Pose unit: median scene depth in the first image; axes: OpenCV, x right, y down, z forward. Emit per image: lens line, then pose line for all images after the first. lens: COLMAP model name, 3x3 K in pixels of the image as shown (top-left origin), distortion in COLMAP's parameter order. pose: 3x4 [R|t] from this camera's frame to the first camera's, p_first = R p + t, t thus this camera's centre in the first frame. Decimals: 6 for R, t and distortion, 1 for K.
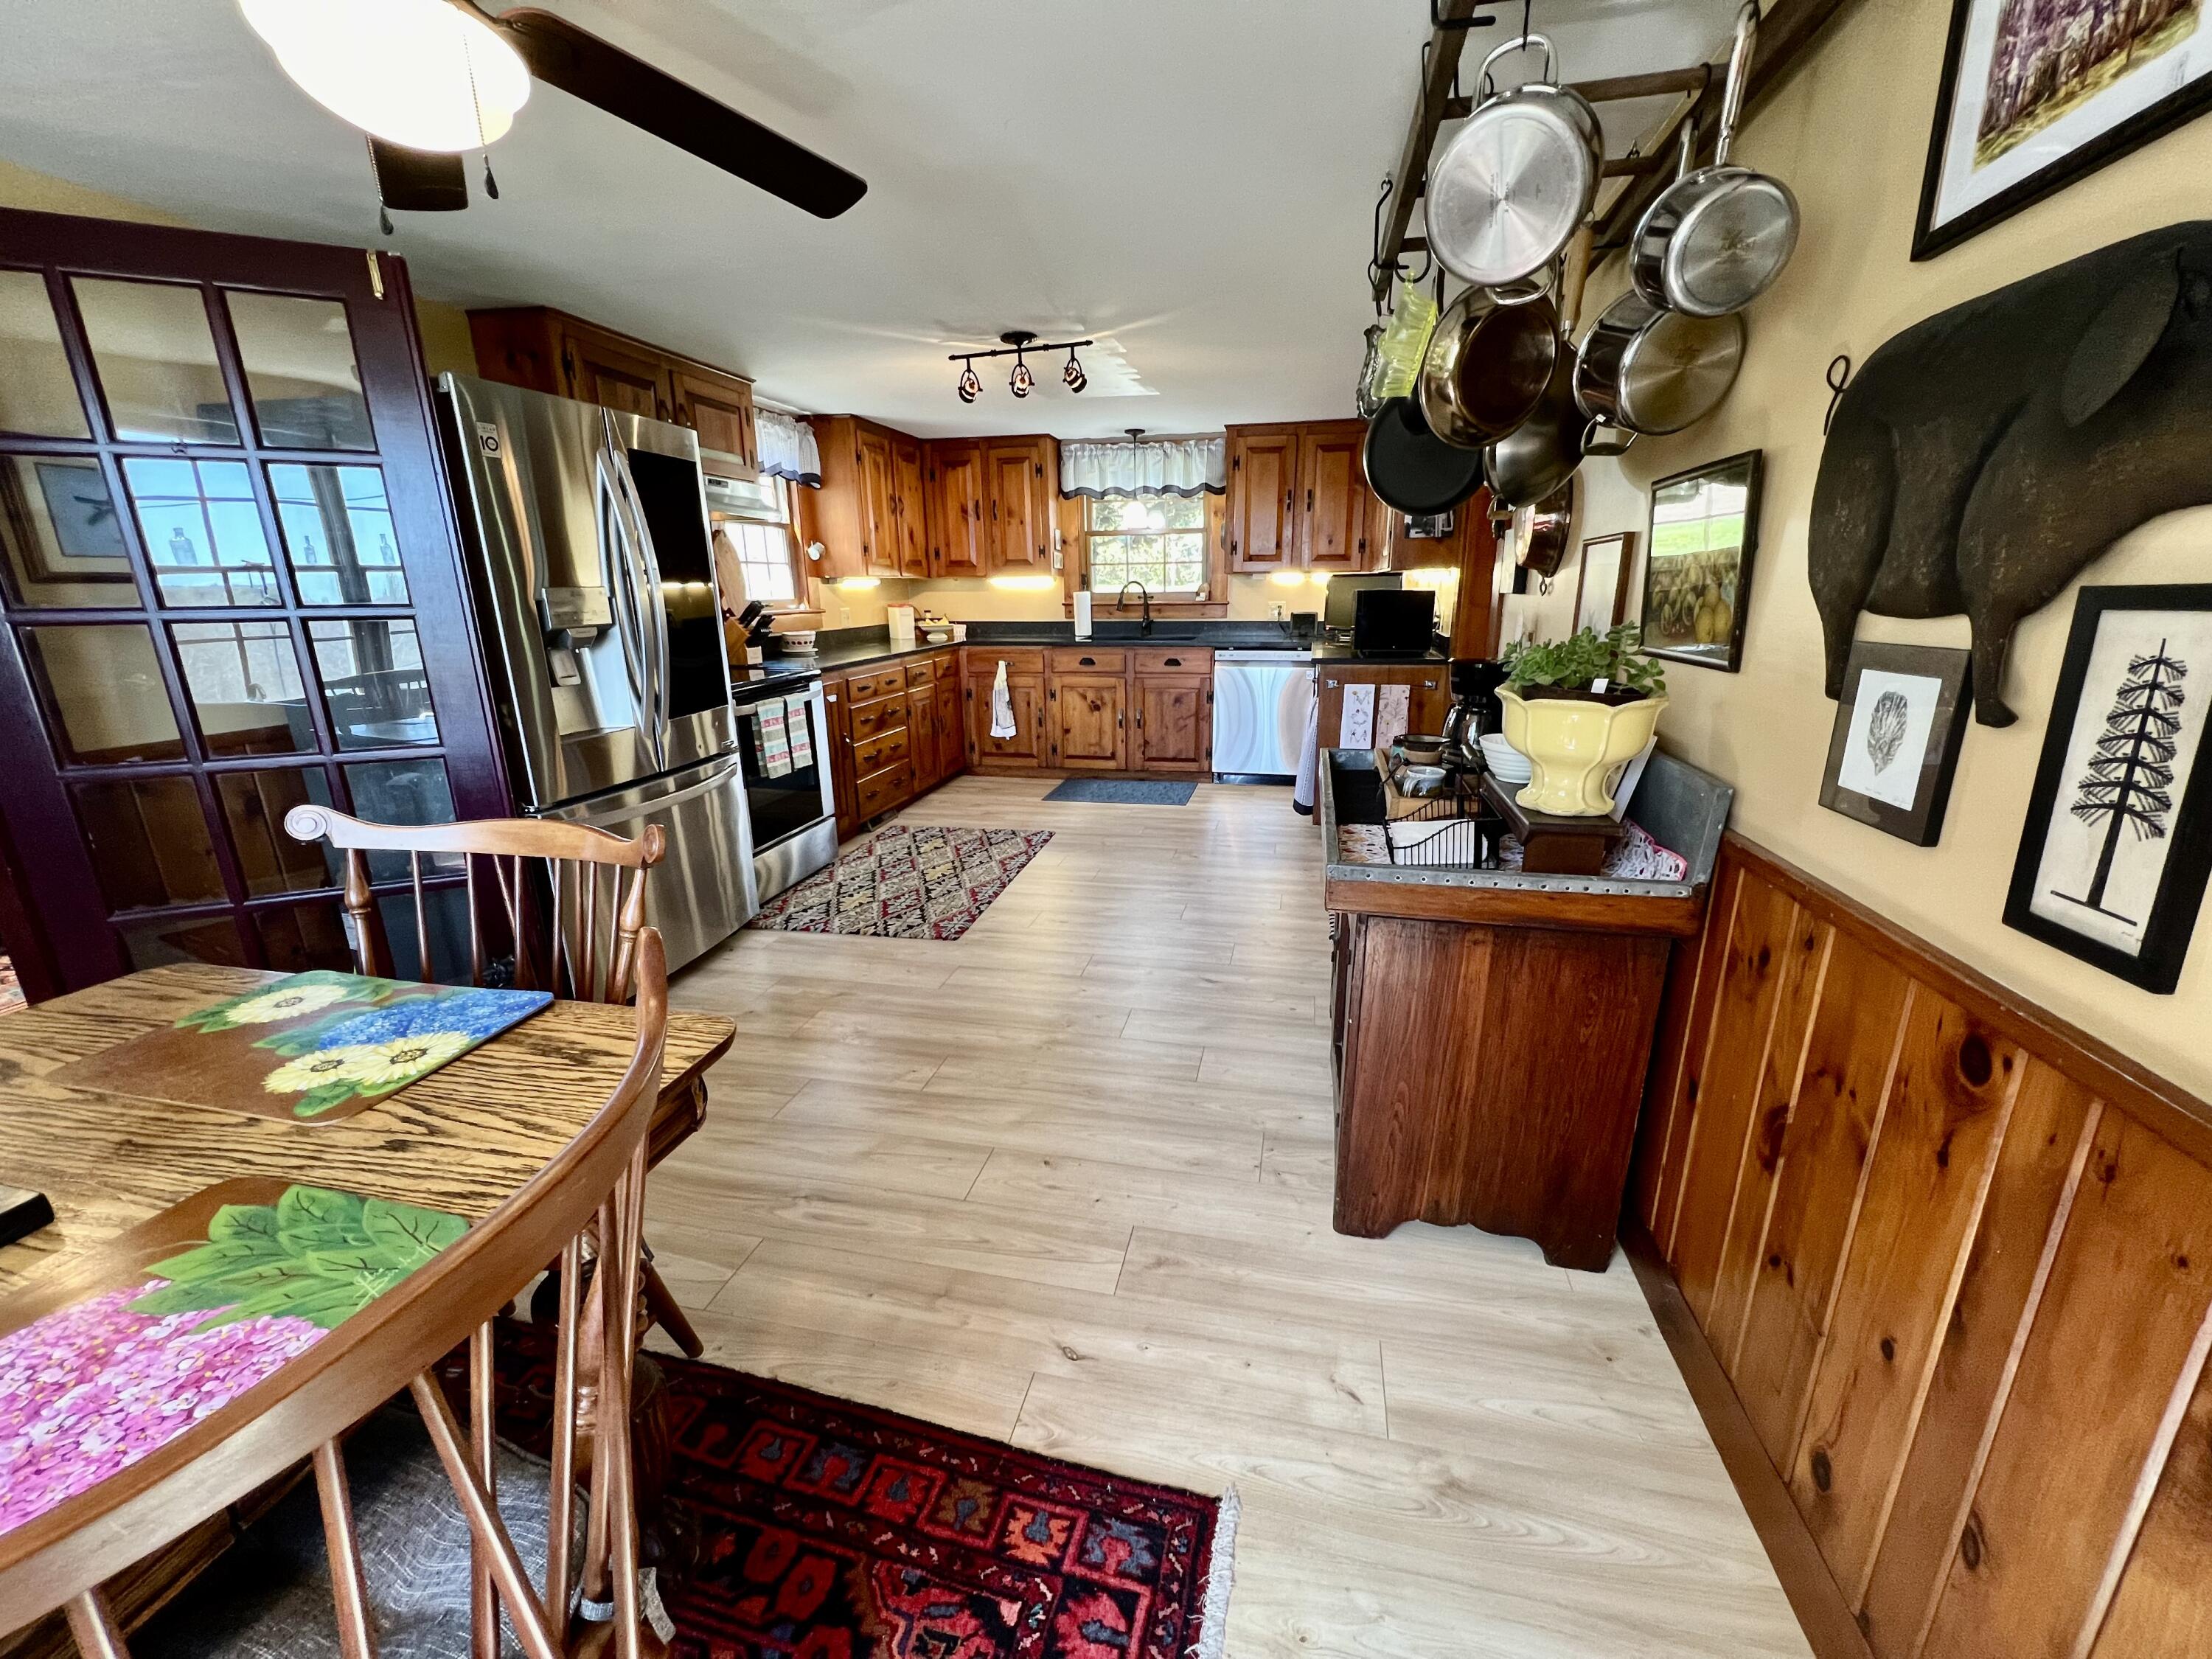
lens RADIAL K [[880.4, 0, 1109.7], [0, 880.4, 824.1], [0, 0, 1]] dist [-0.002422, 0.000171]
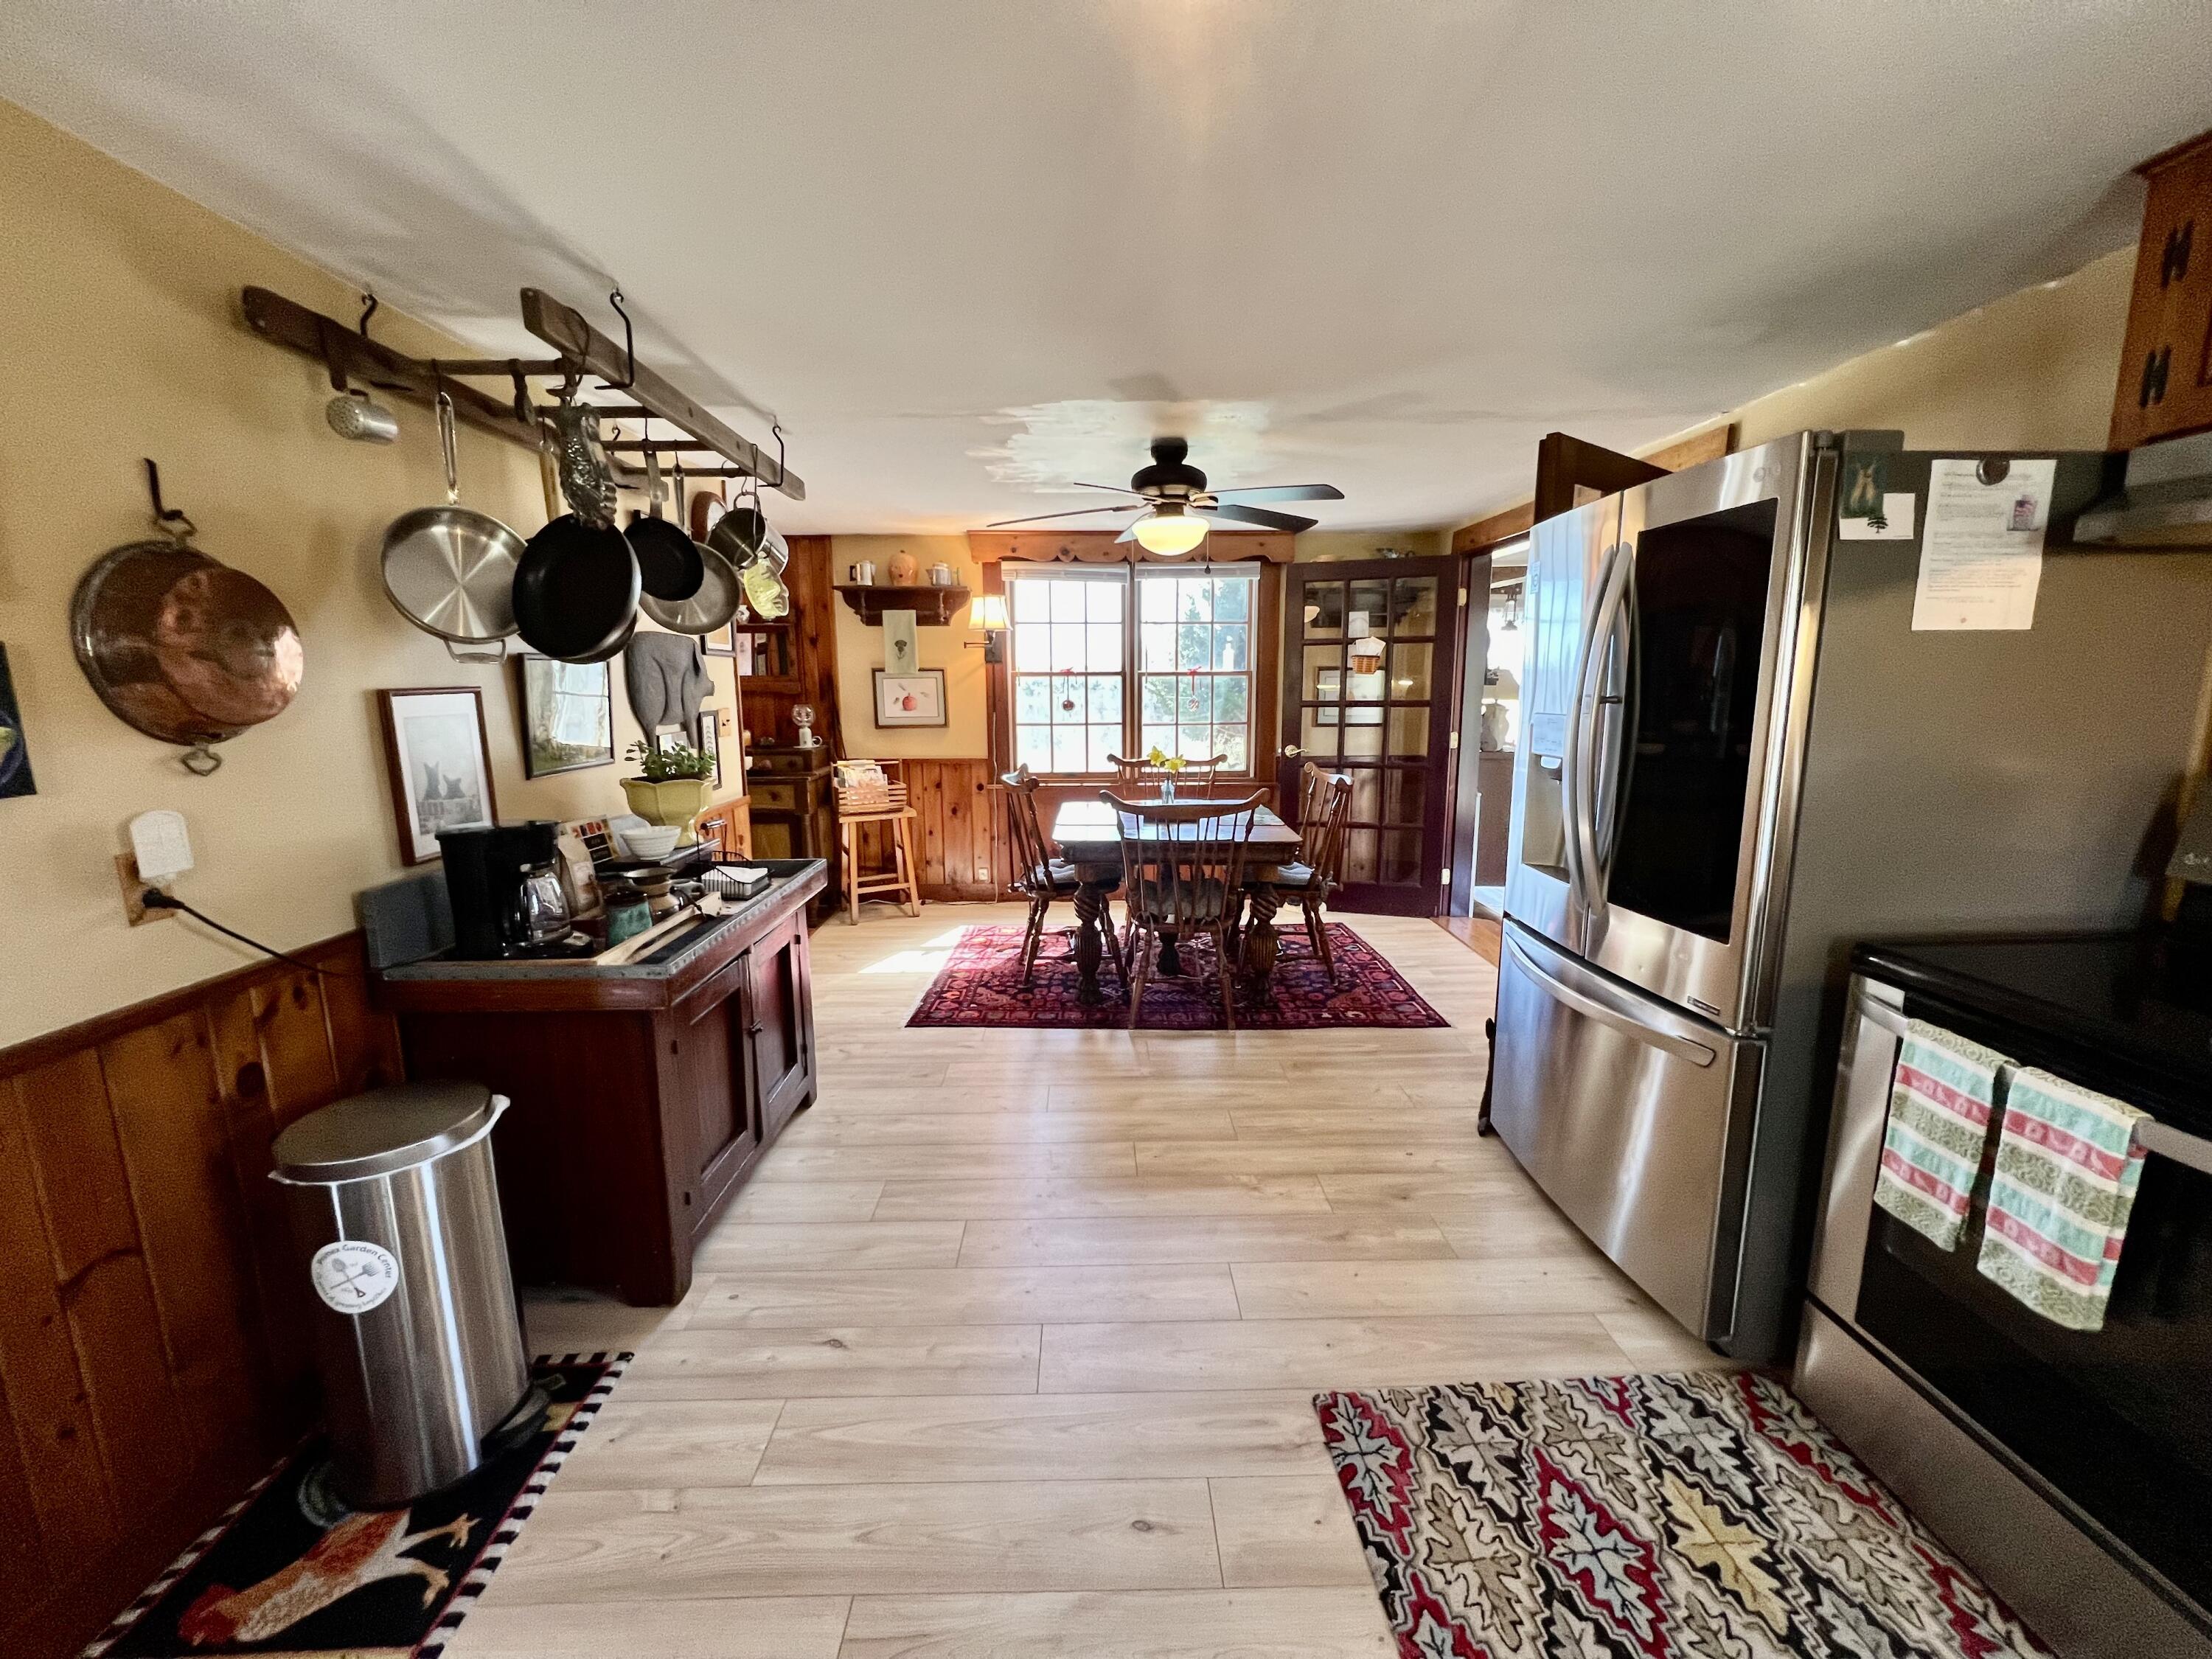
lens RADIAL K [[880.4, 0, 1100.8], [0, 880.4, 829.1], [0, 0, 1]] dist [-0.002422, 0.000171]
pose [[-0.972225, 0.052921, -0.227985, 0.044805], [-0.049255, 0.906022, 0.420355, -0.357629], [0.228805, 0.419909, -0.878251, 1.197529]]
